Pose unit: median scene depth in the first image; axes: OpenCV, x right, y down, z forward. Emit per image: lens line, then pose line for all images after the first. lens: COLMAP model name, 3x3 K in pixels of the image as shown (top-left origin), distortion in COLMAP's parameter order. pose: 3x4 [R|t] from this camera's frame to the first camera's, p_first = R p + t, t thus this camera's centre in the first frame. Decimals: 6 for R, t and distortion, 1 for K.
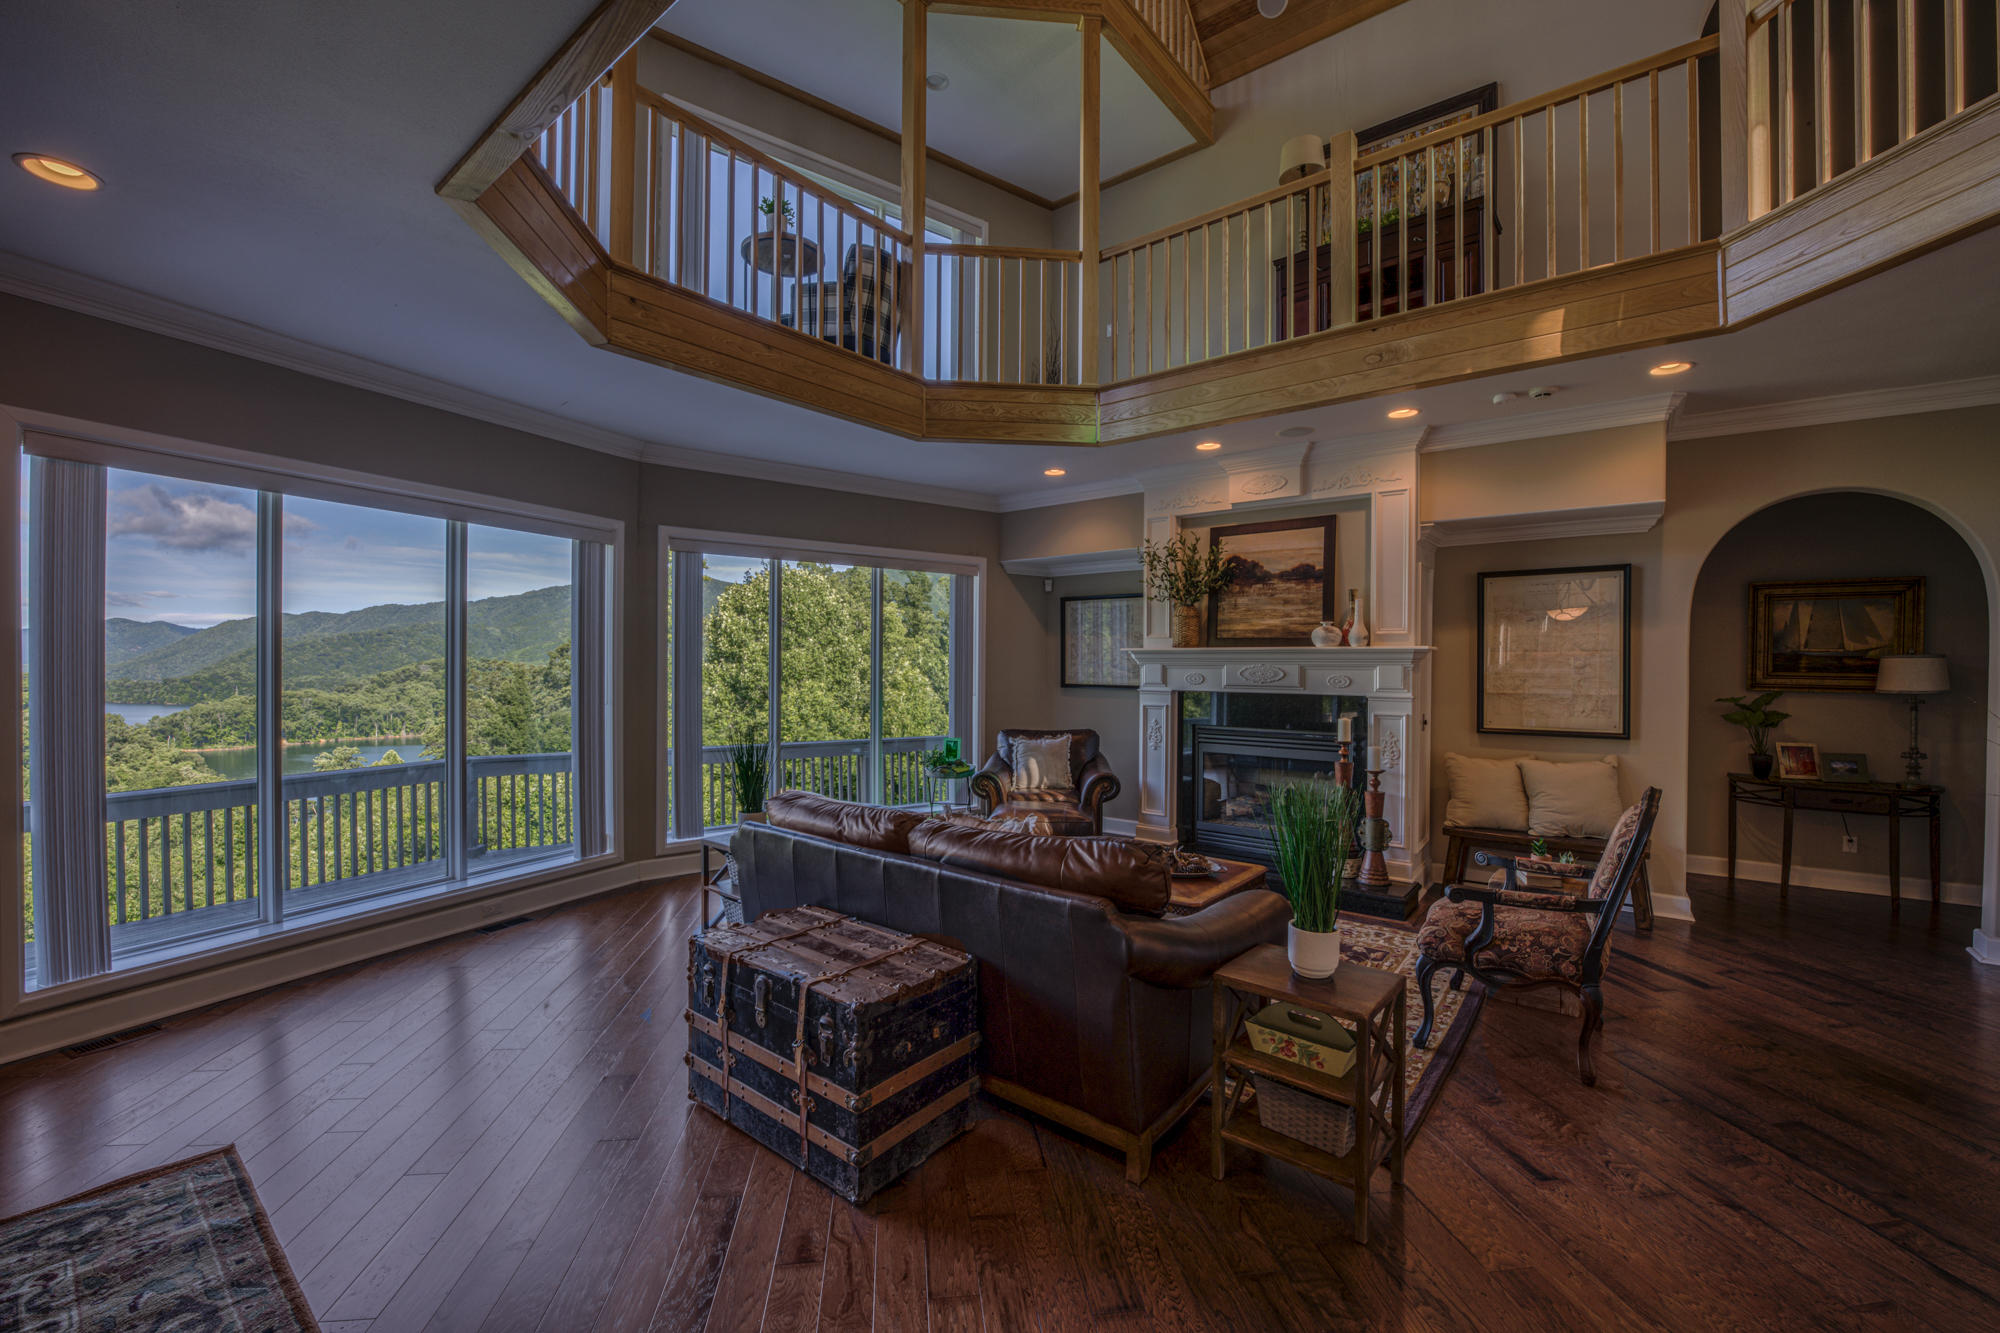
lens RADIAL K [[808.4, 0, 1000.0], [0, 808.4, 666.5], [0, 0, 1]] dist [-0.021420, 0.000234]
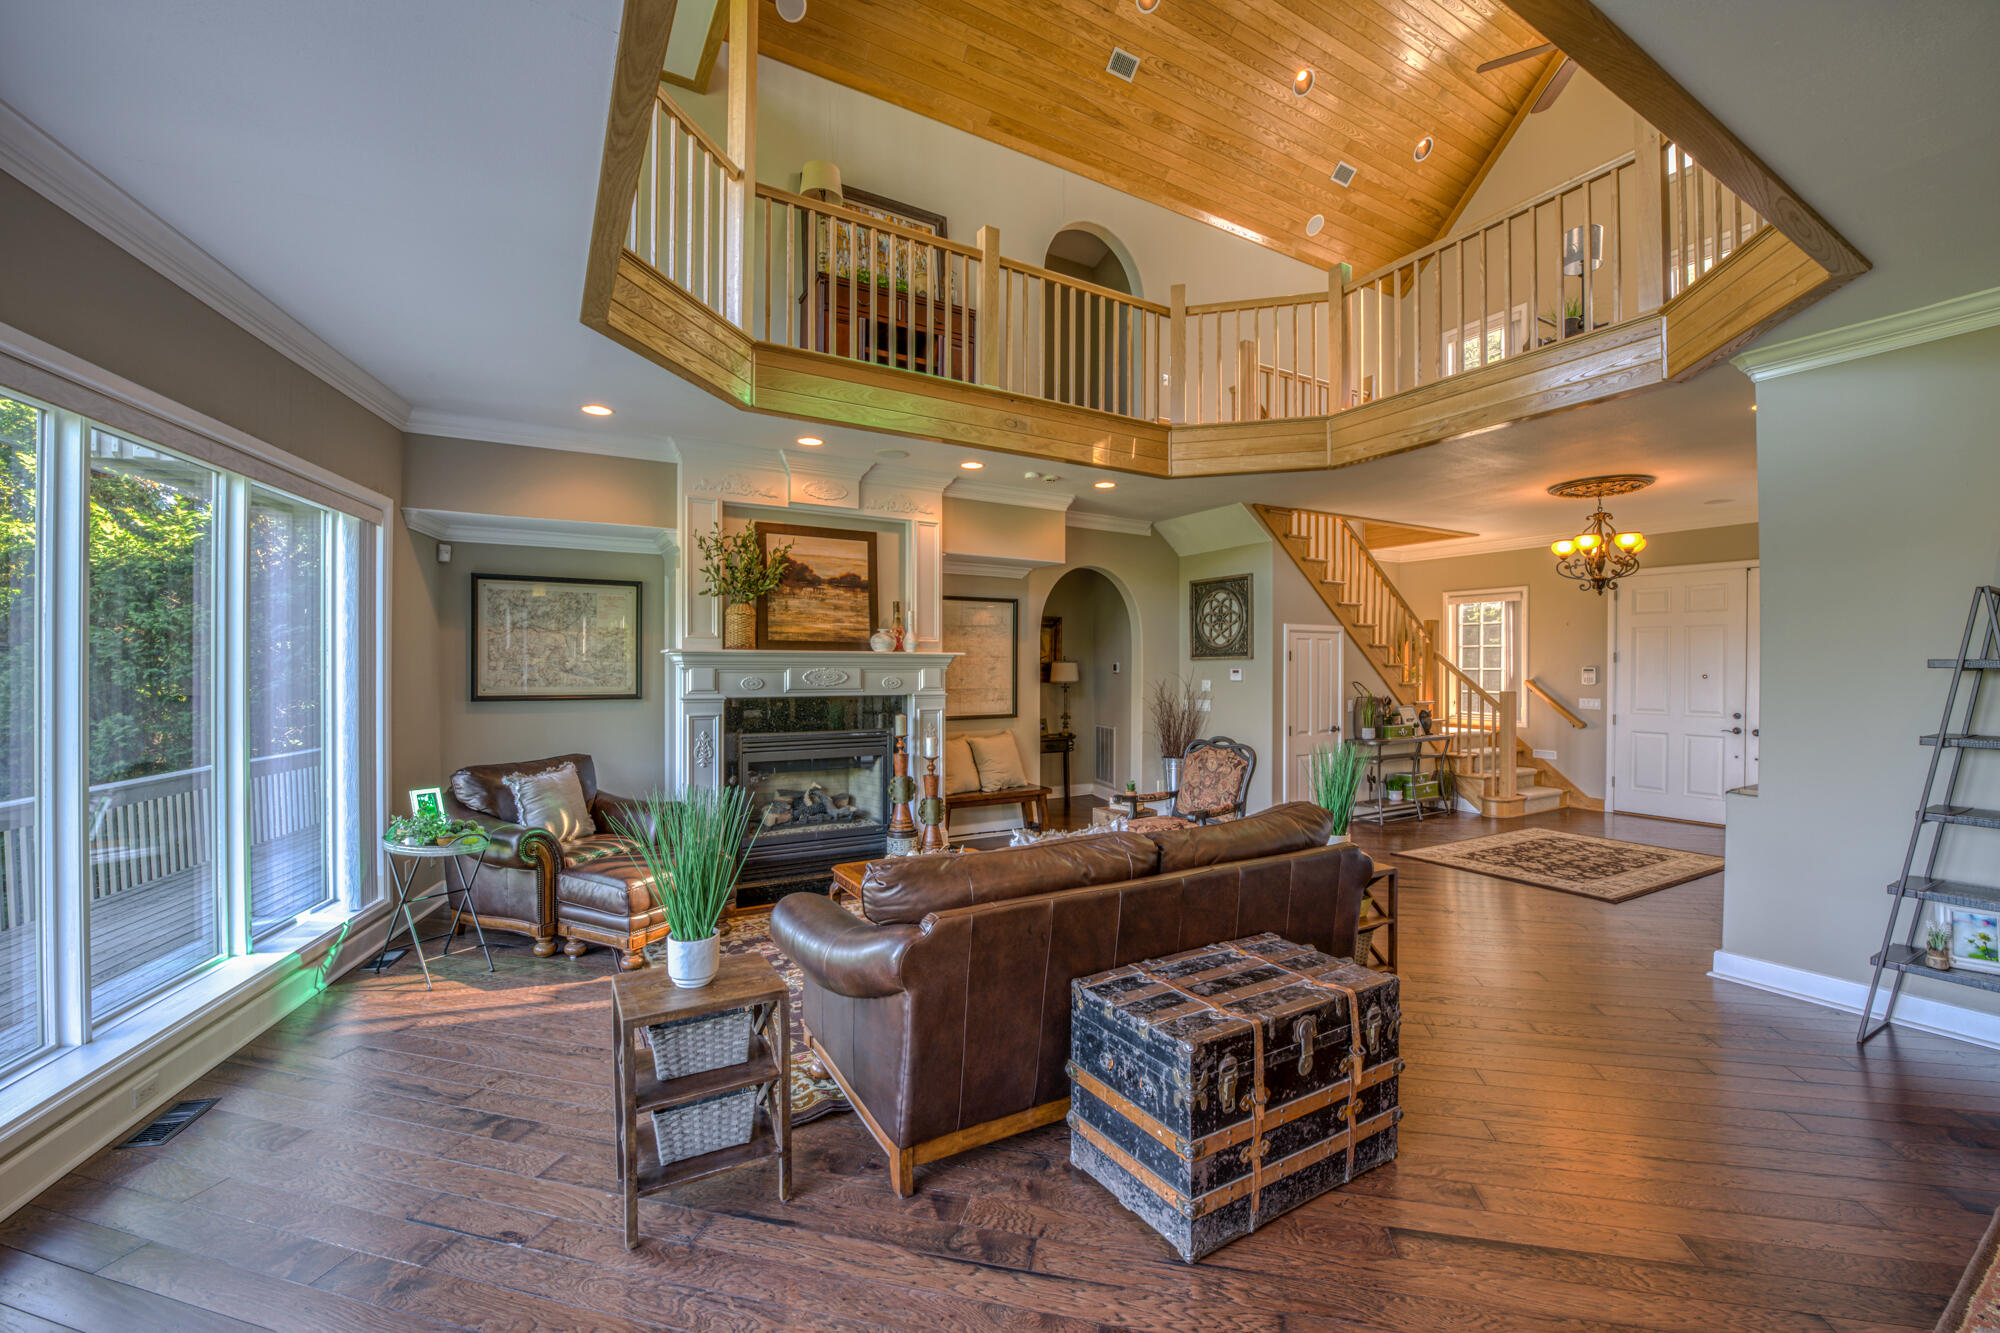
lens RADIAL K [[808.4, 0, 1000.0], [0, 808.4, 666.5], [0, 0, 1]] dist [-0.021420, 0.000234]
pose [[0.351065, -0.002811, 0.936347, -0.556385], [0.004152, 0.999990, 0.001445, -0.004920], [-0.936342, 0.003380, 0.351073, 0.444406]]
